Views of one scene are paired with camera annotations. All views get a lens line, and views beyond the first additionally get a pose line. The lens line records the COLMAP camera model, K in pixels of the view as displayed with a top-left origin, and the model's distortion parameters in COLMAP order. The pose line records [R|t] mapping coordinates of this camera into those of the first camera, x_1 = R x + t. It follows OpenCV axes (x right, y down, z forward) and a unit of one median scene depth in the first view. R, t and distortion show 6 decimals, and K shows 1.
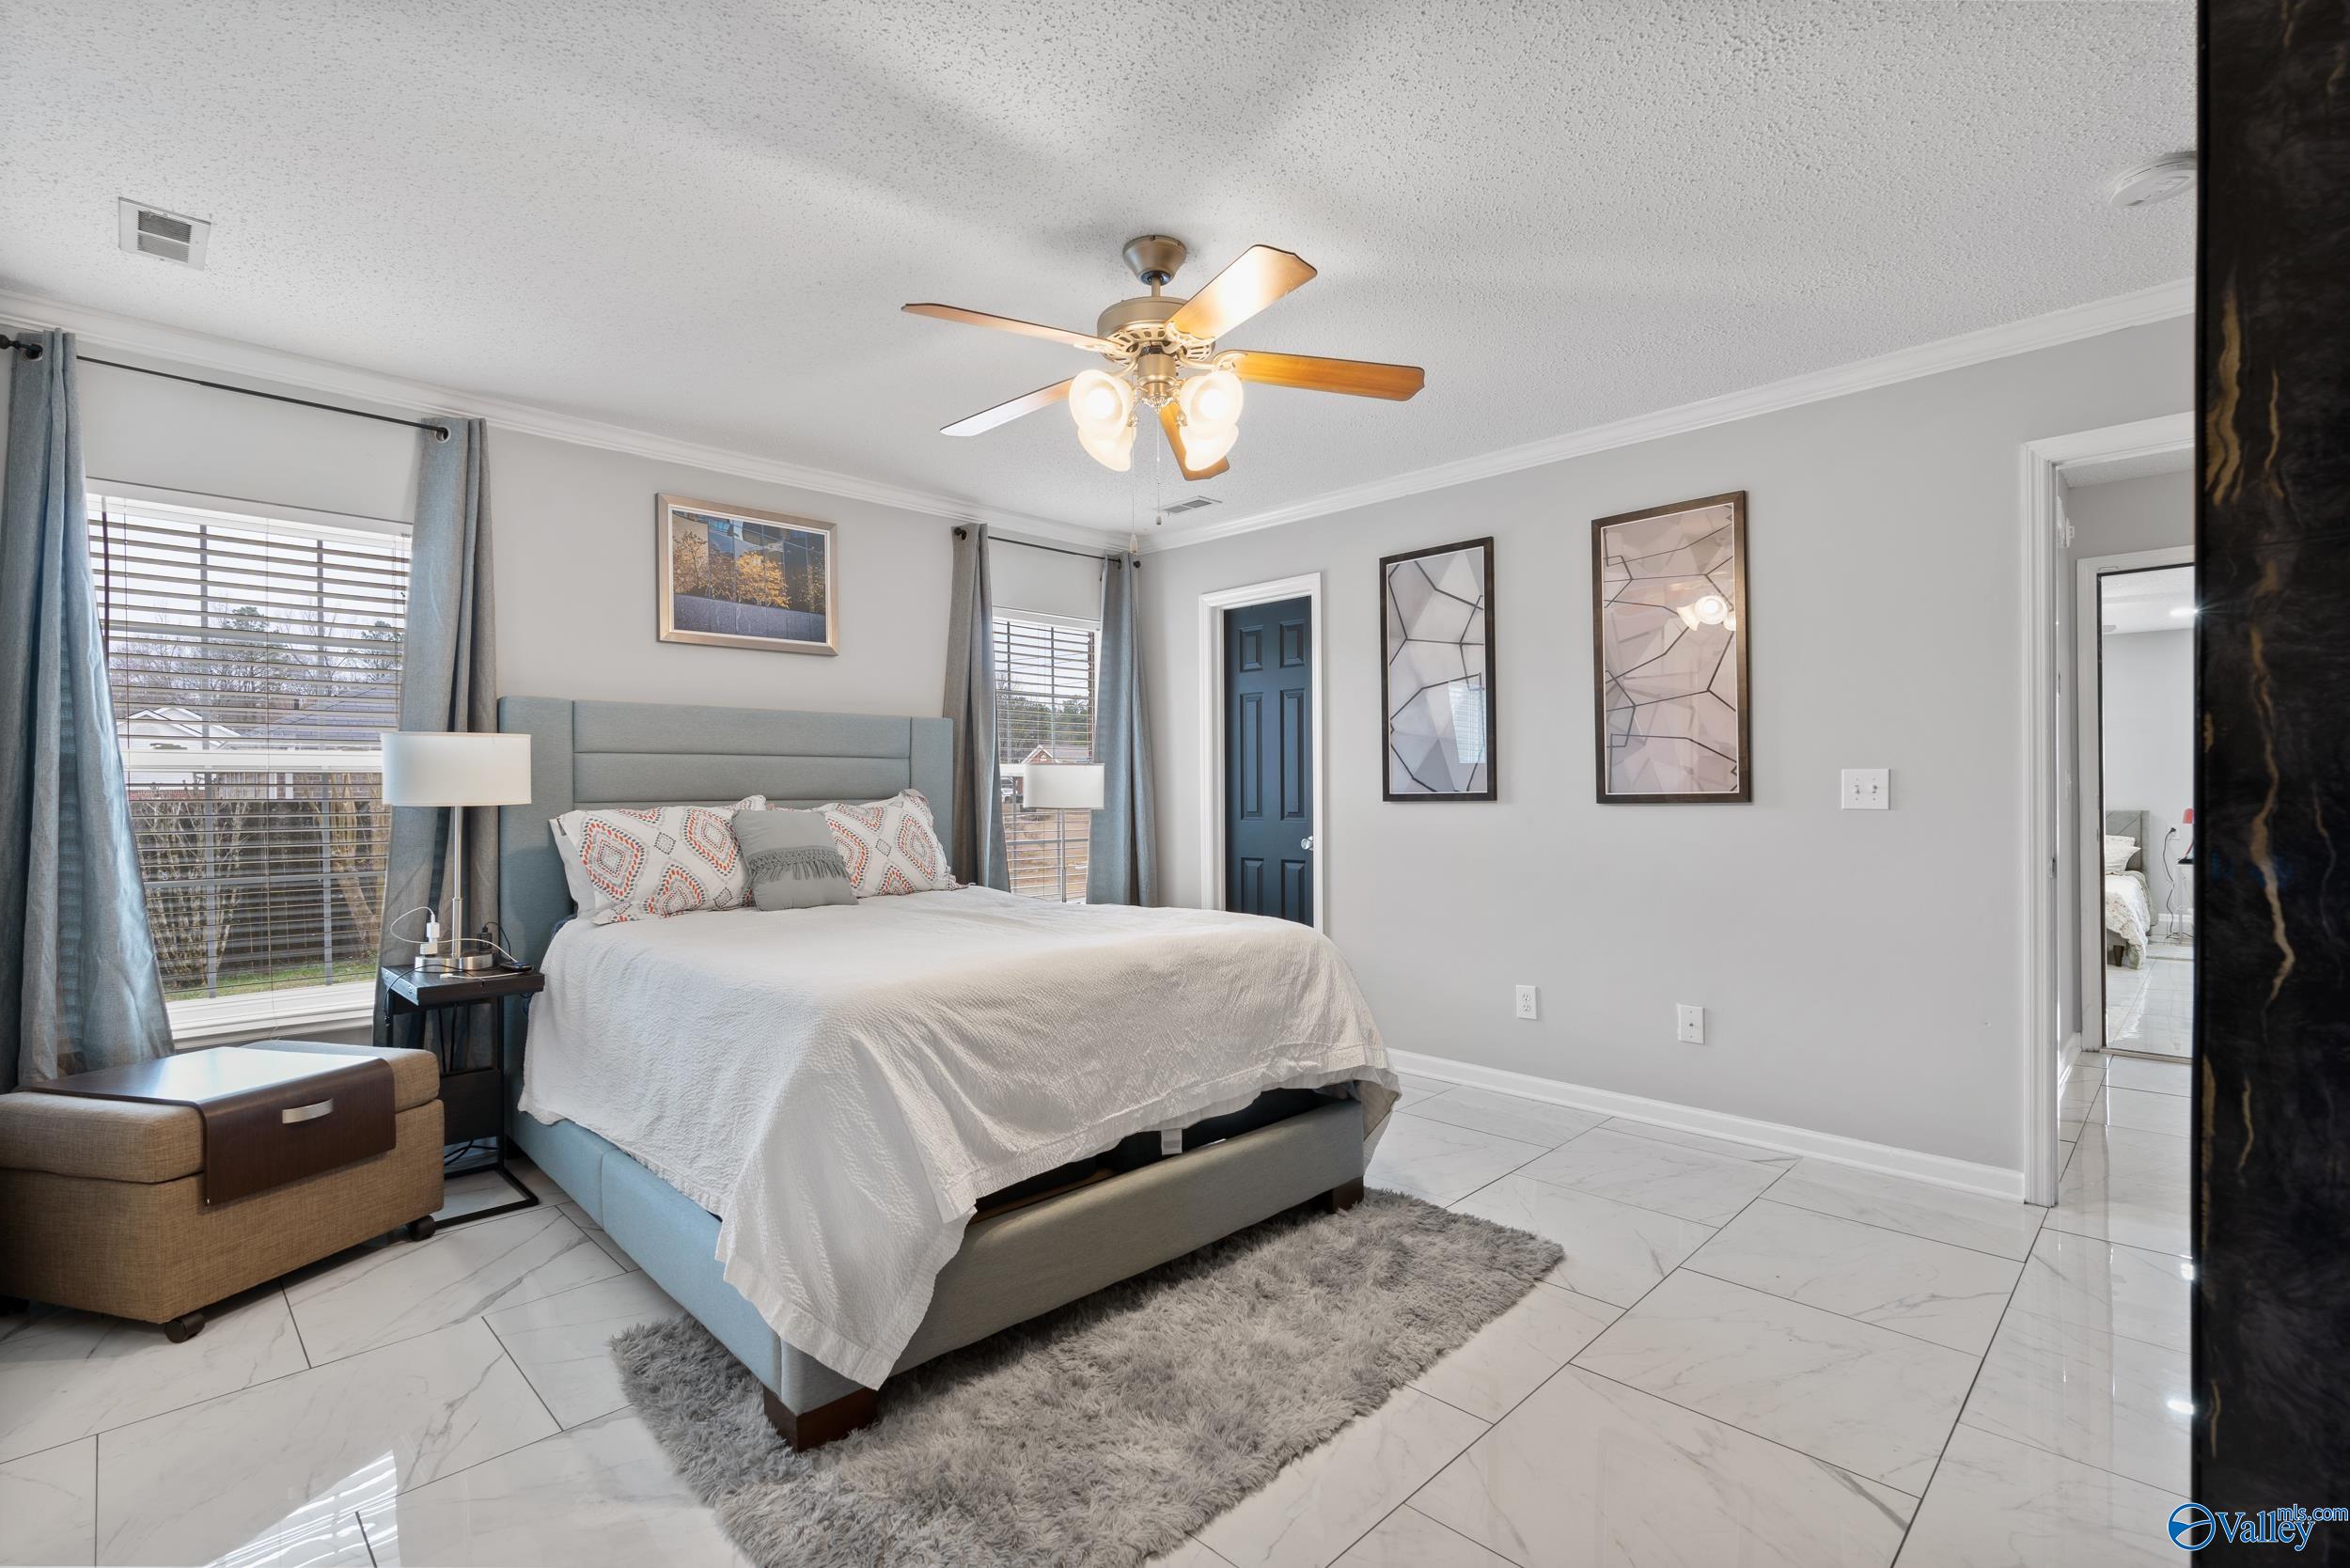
lens RADIAL K [[1076.0, 0, 1164.8], [0, 1076.0, 786.5], [0, 0, 1]] dist [-0.007469, 0.003444]
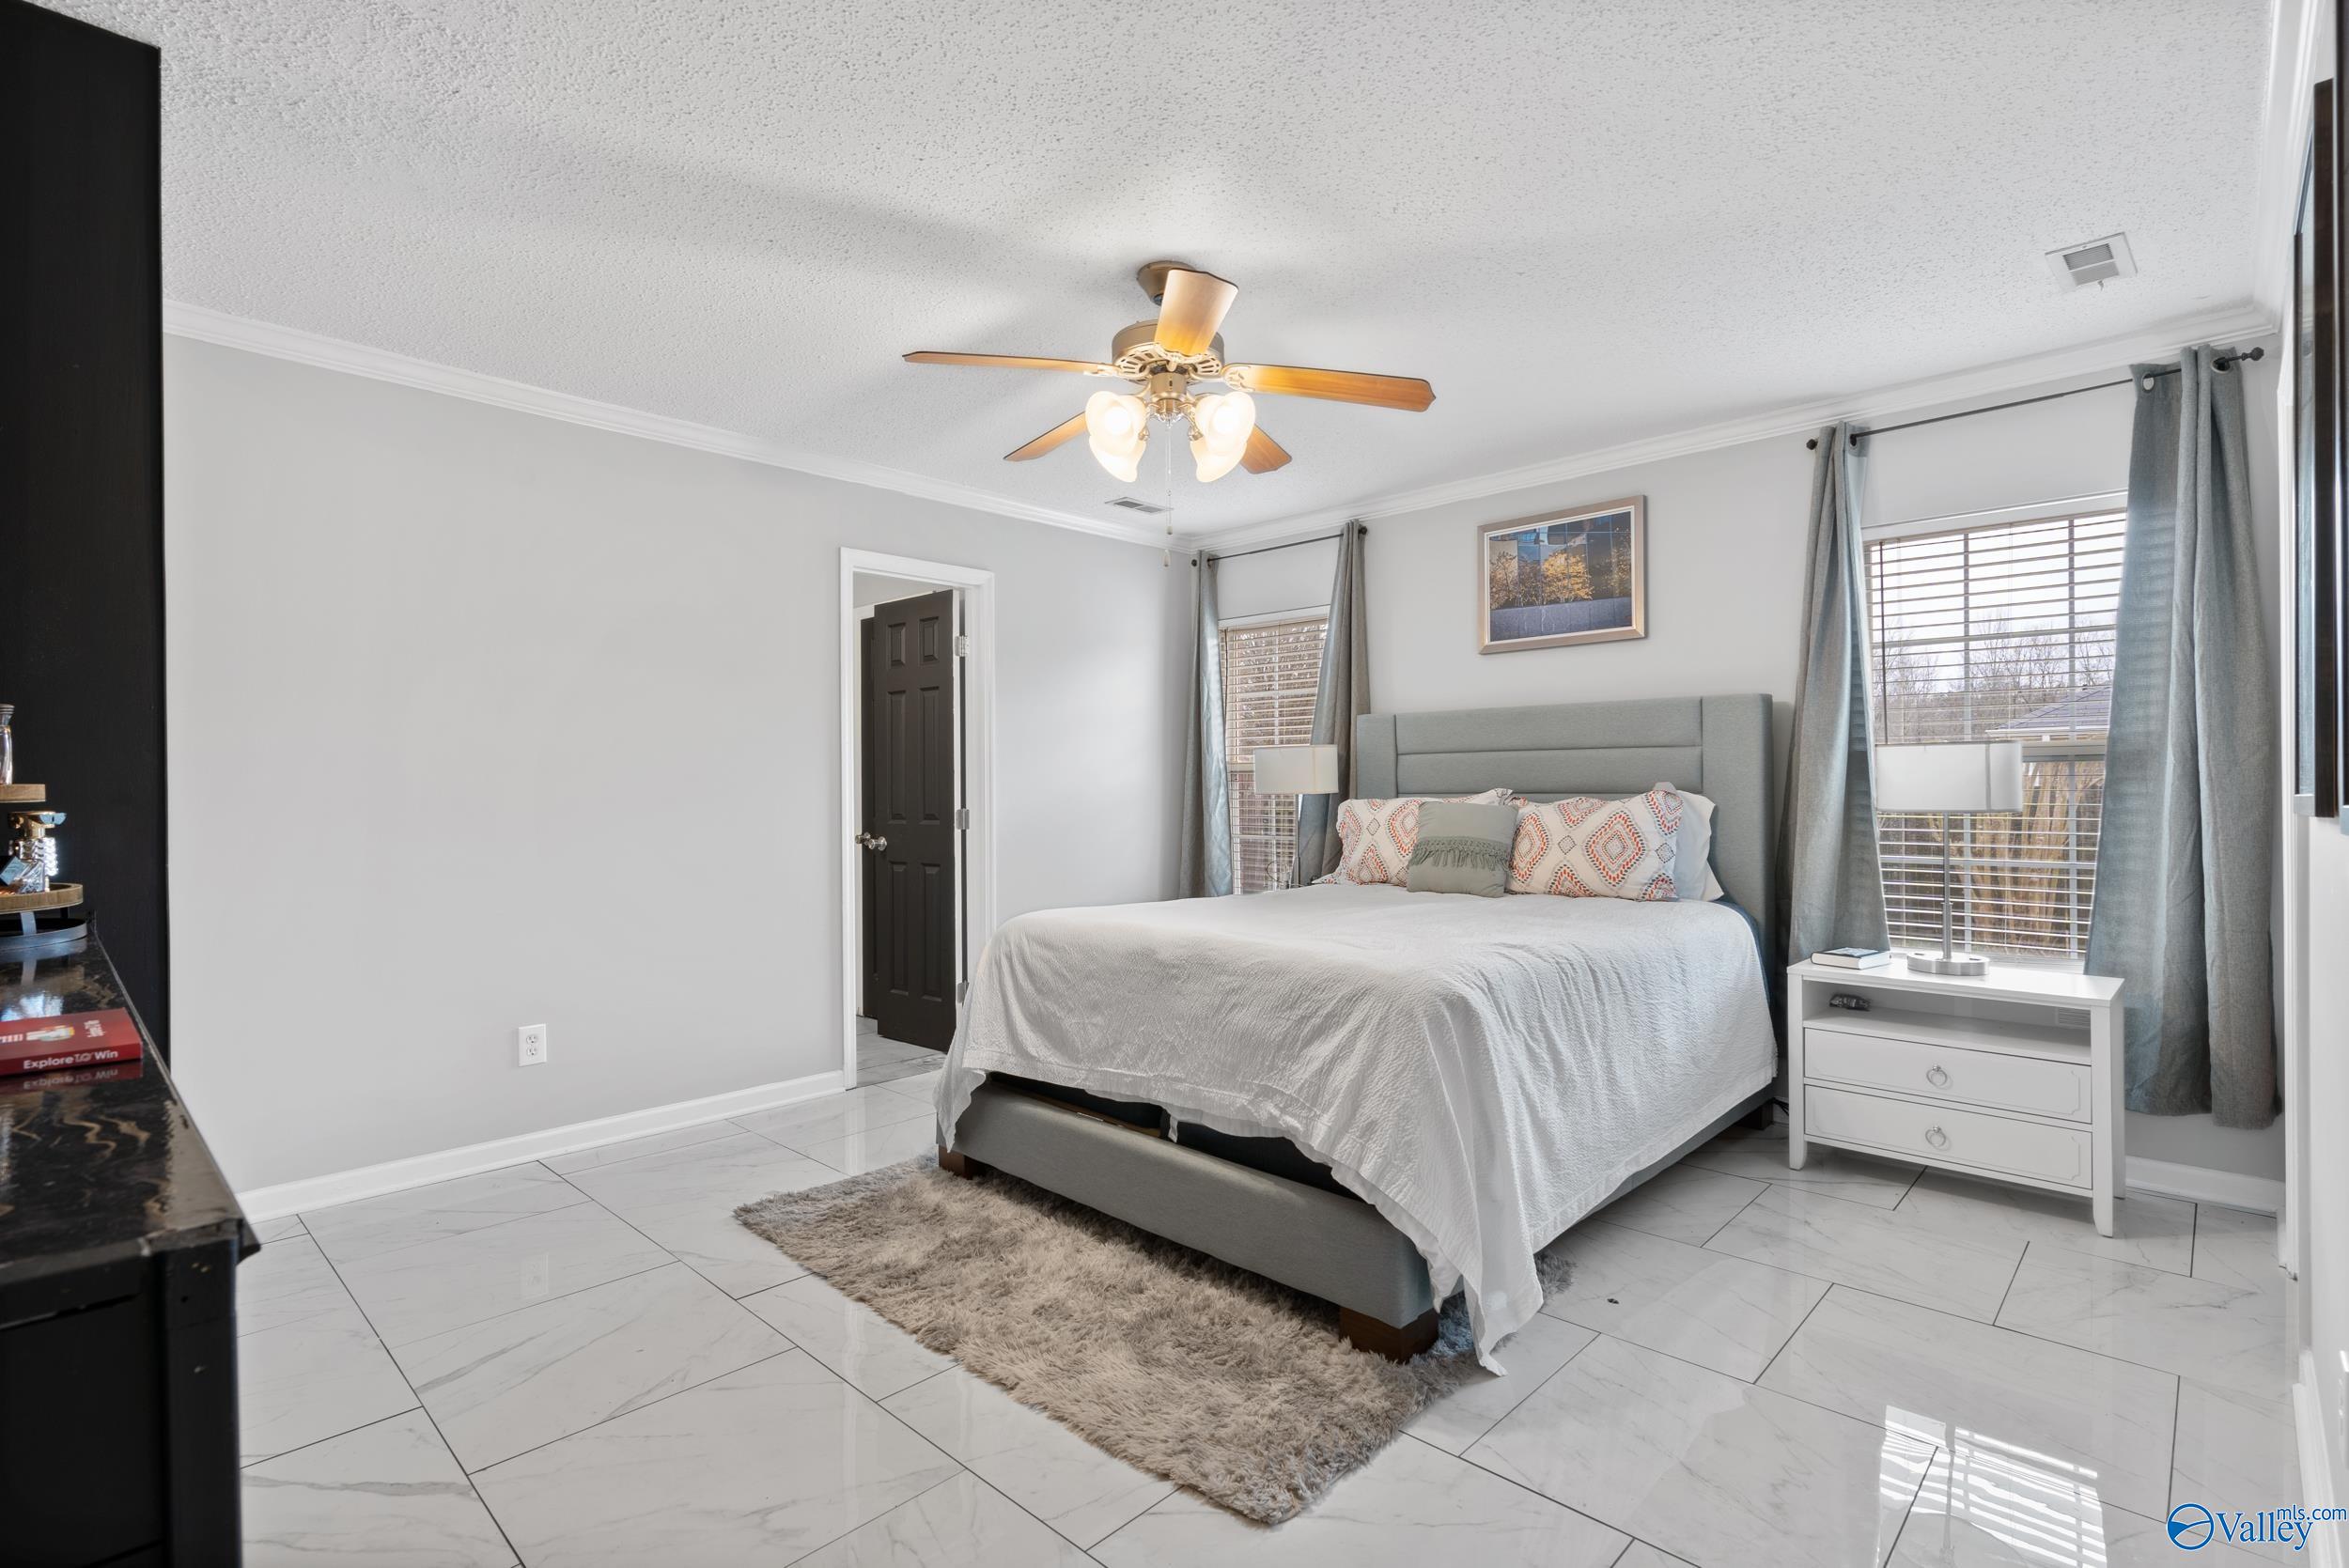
lens RADIAL K [[1075.5, 0, 1164.8], [0, 1075.5, 782.7], [0, 0, 1]] dist [-0.007469, 0.003444]
pose [[0.031259, 0.002223, -0.999509, 0.736127], [0.008121, 0.999964, 0.002478, -0.003324], [0.999478, -0.008195, 0.031240, 0.680823]]
